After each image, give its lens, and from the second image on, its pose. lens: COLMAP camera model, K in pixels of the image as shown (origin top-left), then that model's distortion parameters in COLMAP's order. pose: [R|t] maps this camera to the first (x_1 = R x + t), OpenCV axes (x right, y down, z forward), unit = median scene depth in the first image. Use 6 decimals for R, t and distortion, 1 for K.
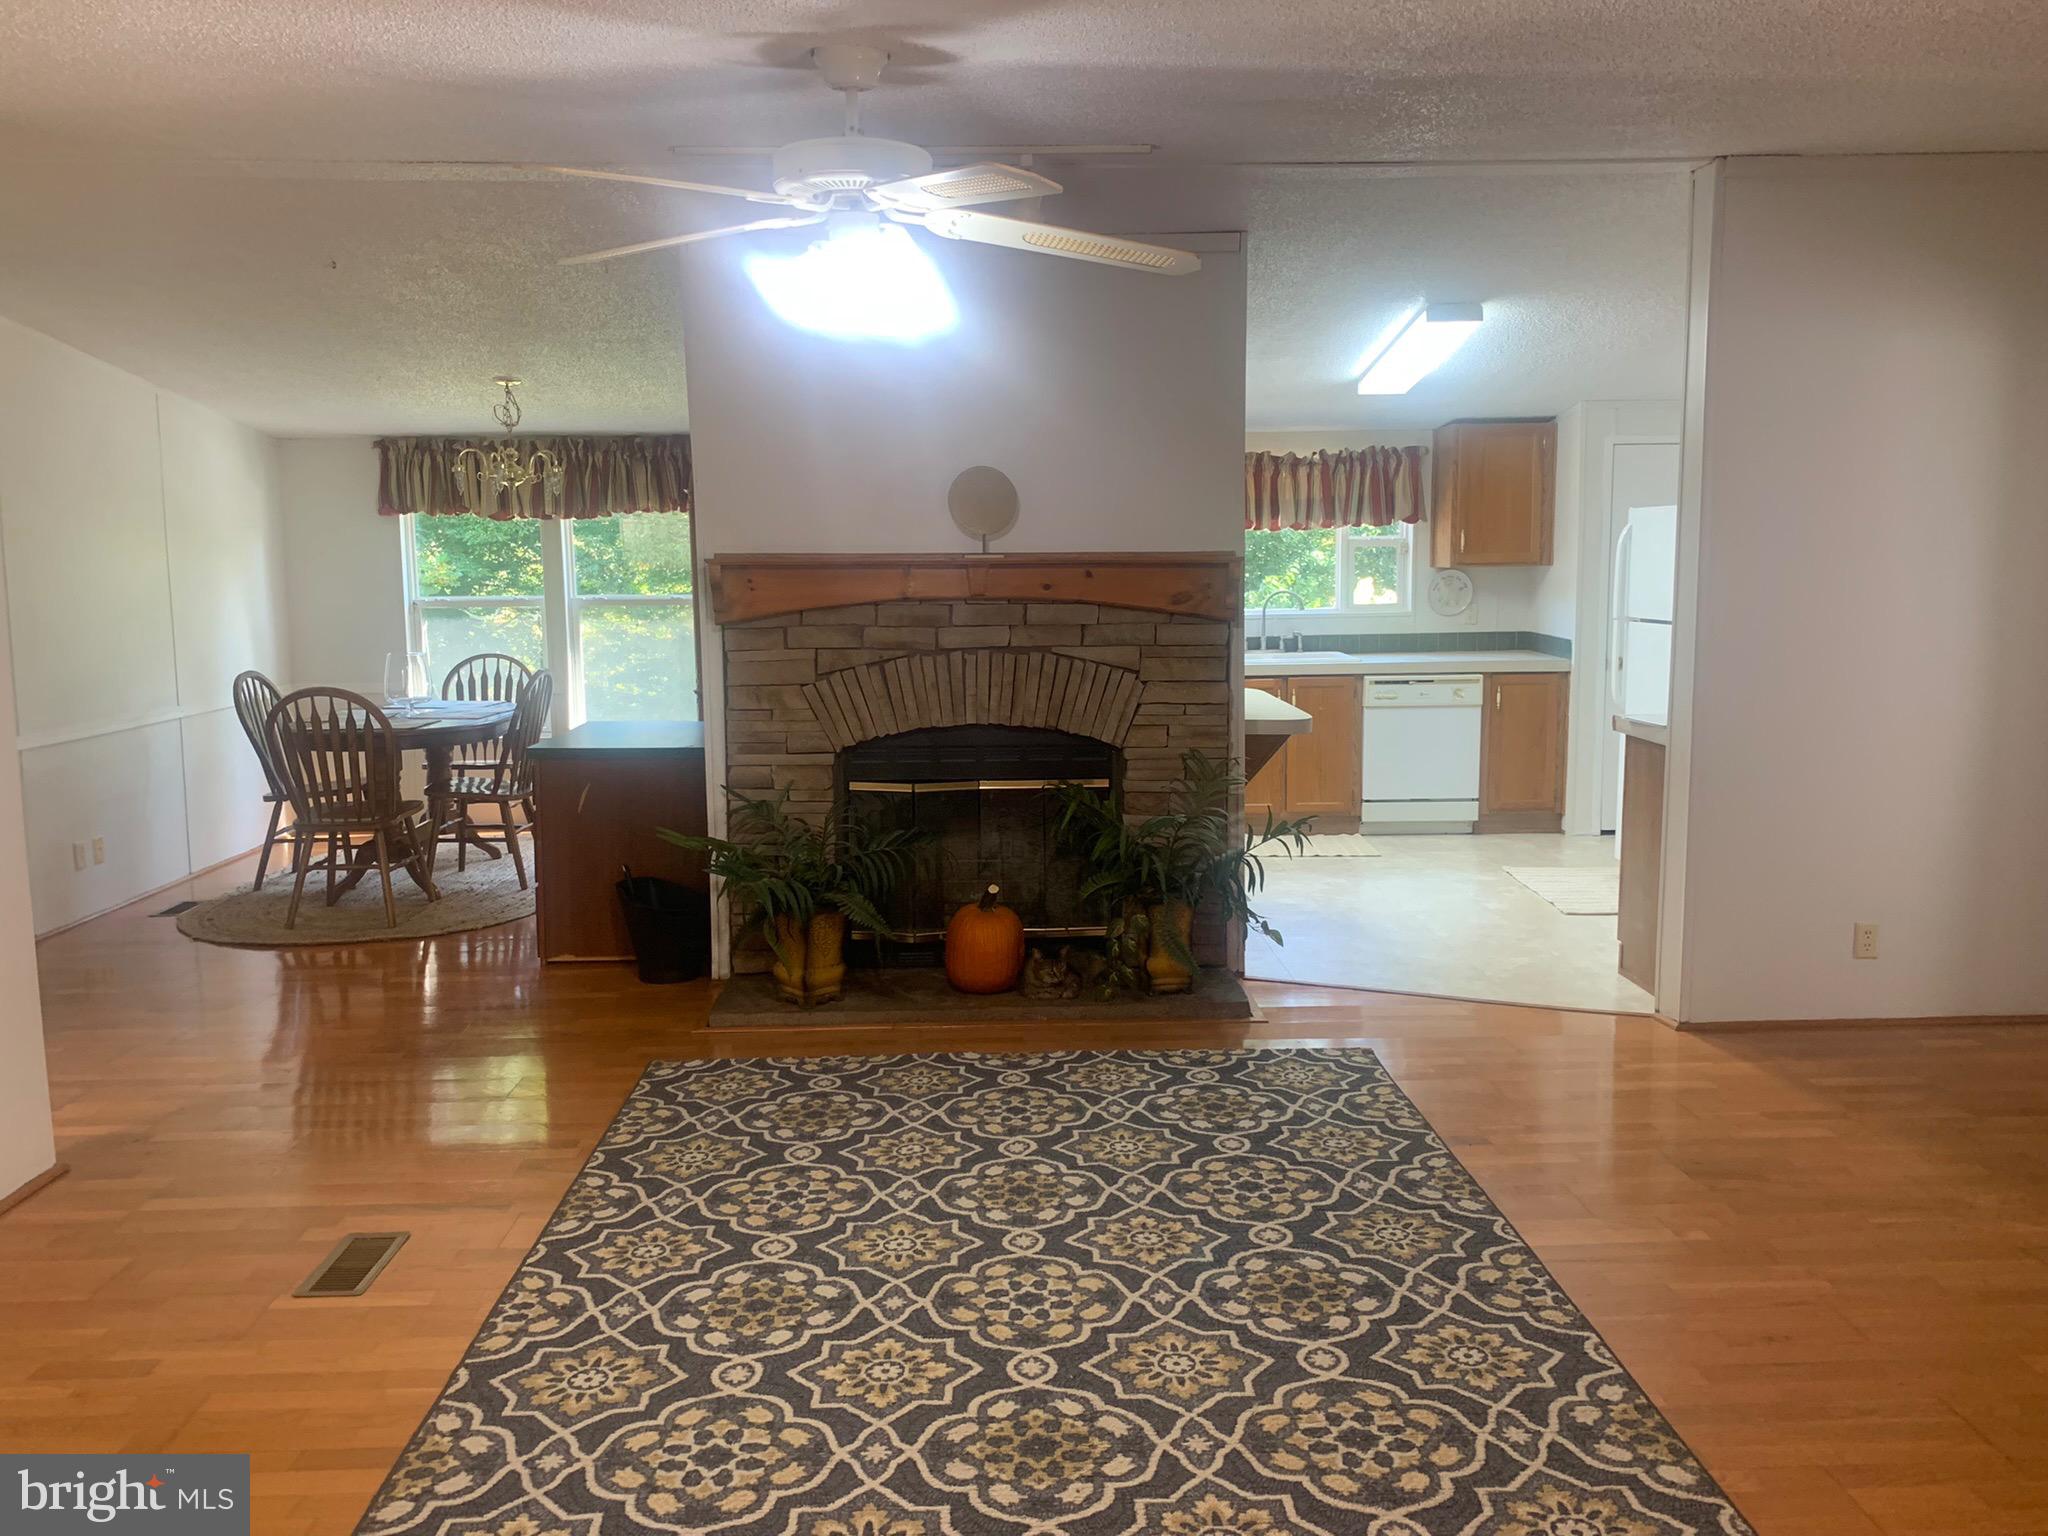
lens RADIAL K [[1537.7, 0, 1029.2], [0, 1537.7, 740.2], [0, 0, 1]] dist [0.120704, -0.264709]
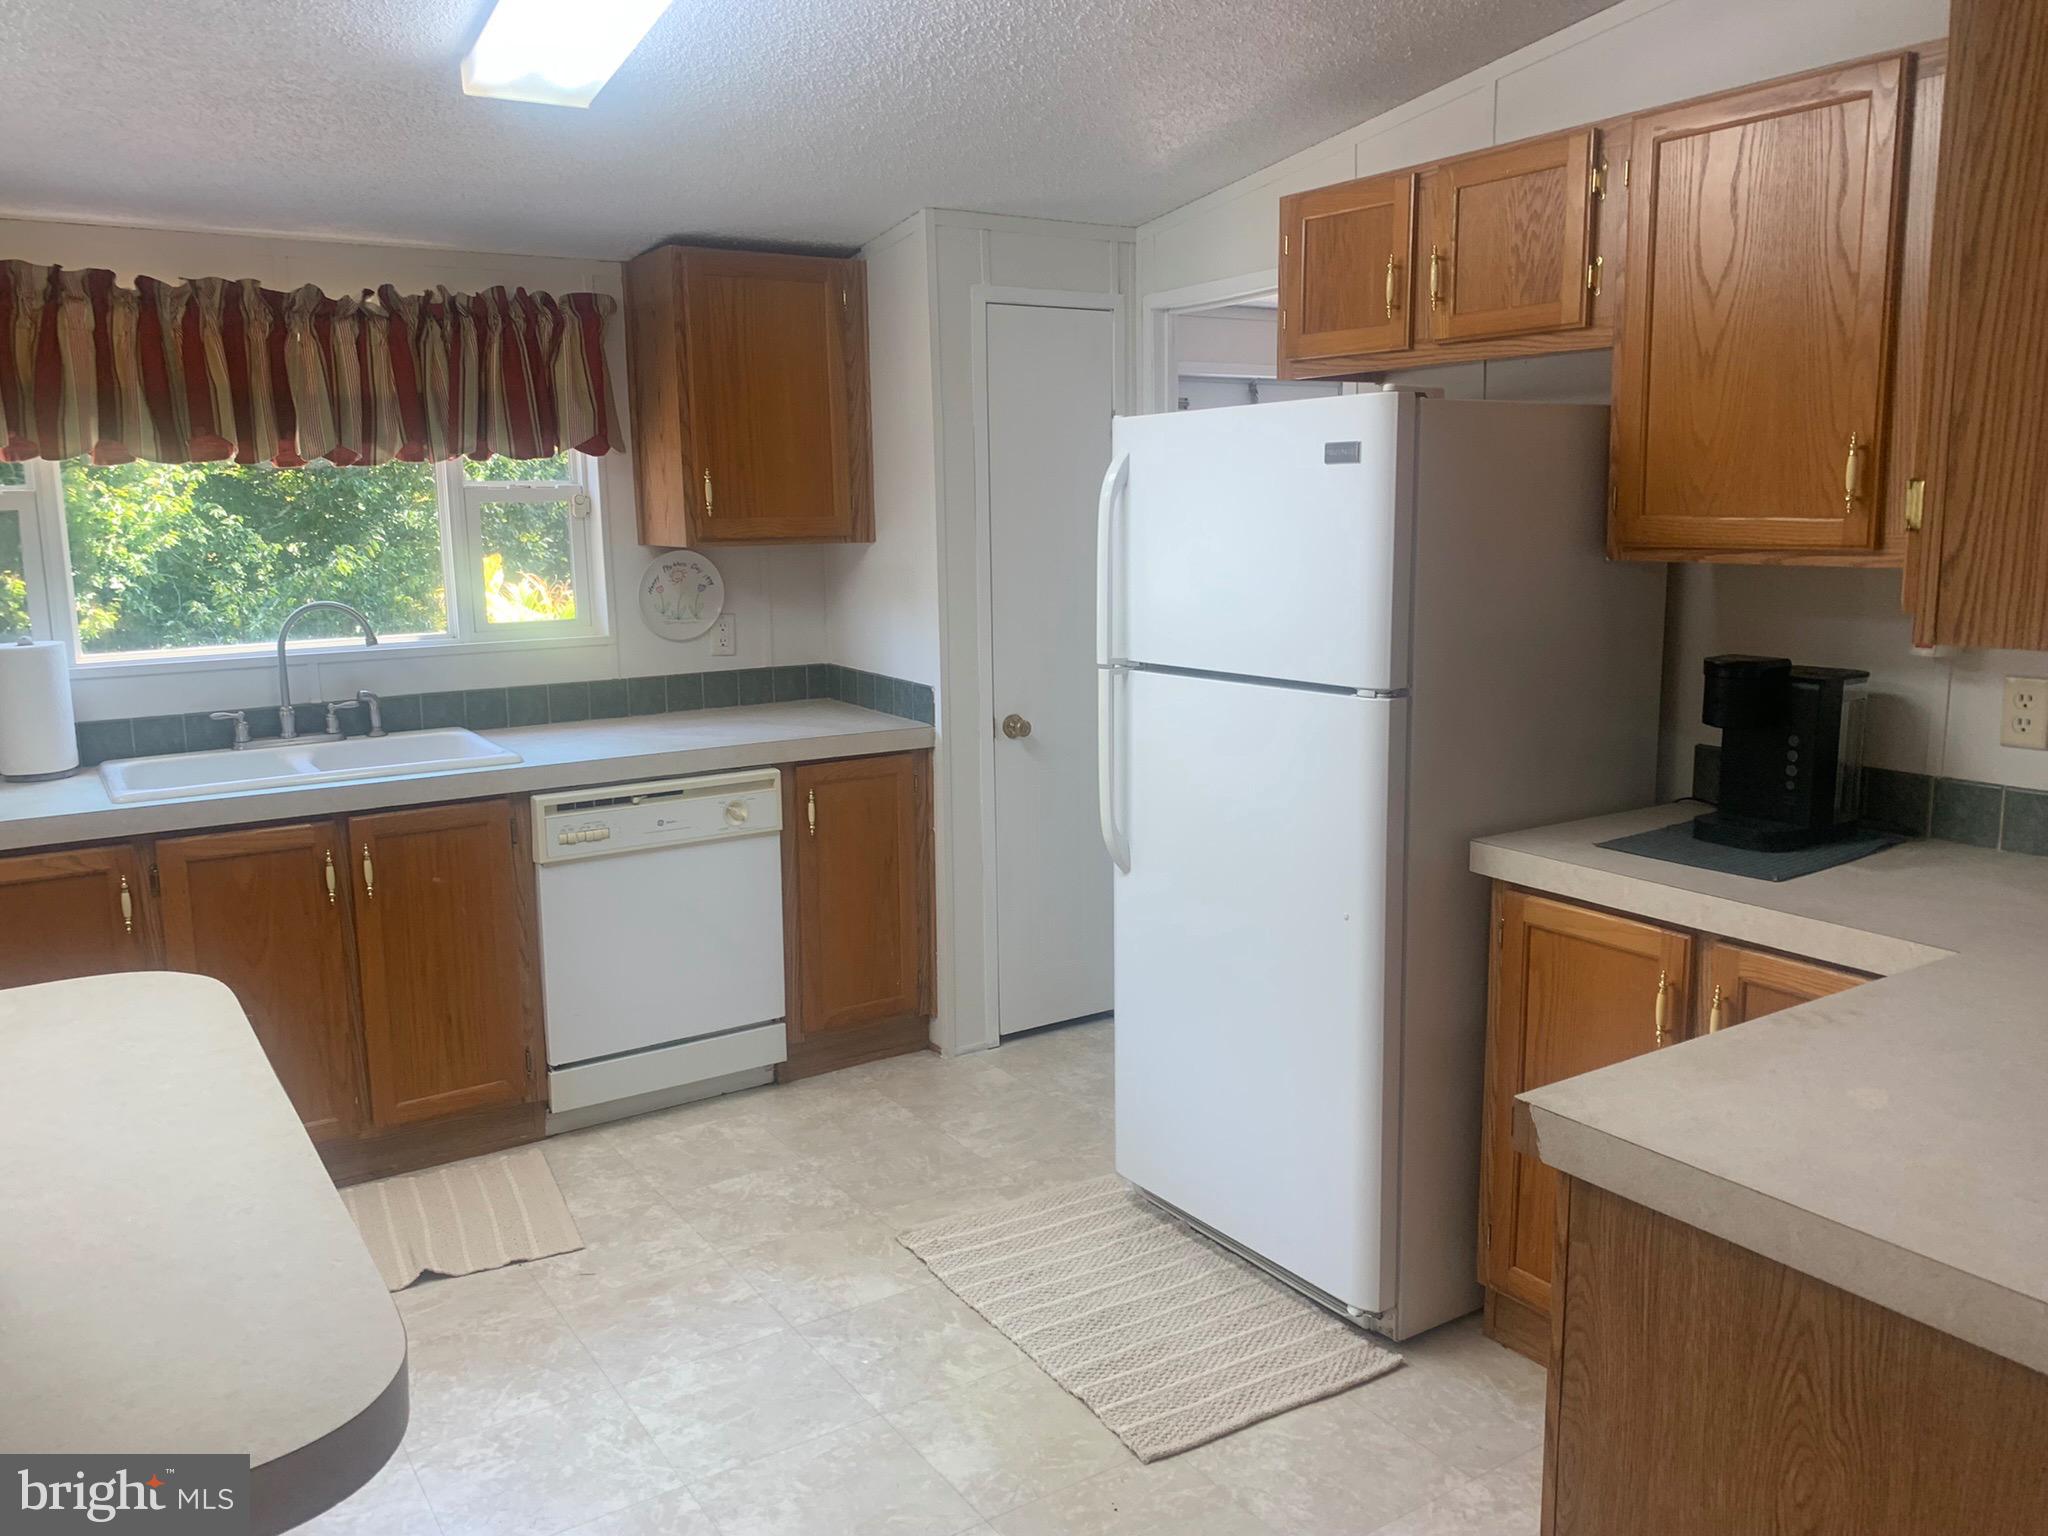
lens RADIAL K [[1588.6, 0, 1016.5], [0, 1588.6, 763.1], [0, 0, 1]] dist [0.044509, -0.055440]
pose [[0.857282, -0.085751, 0.507656, 0.162633], [0.068503, 0.996263, 0.052604, -0.101545], [-0.510270, -0.010321, 0.859953, 0.834294]]
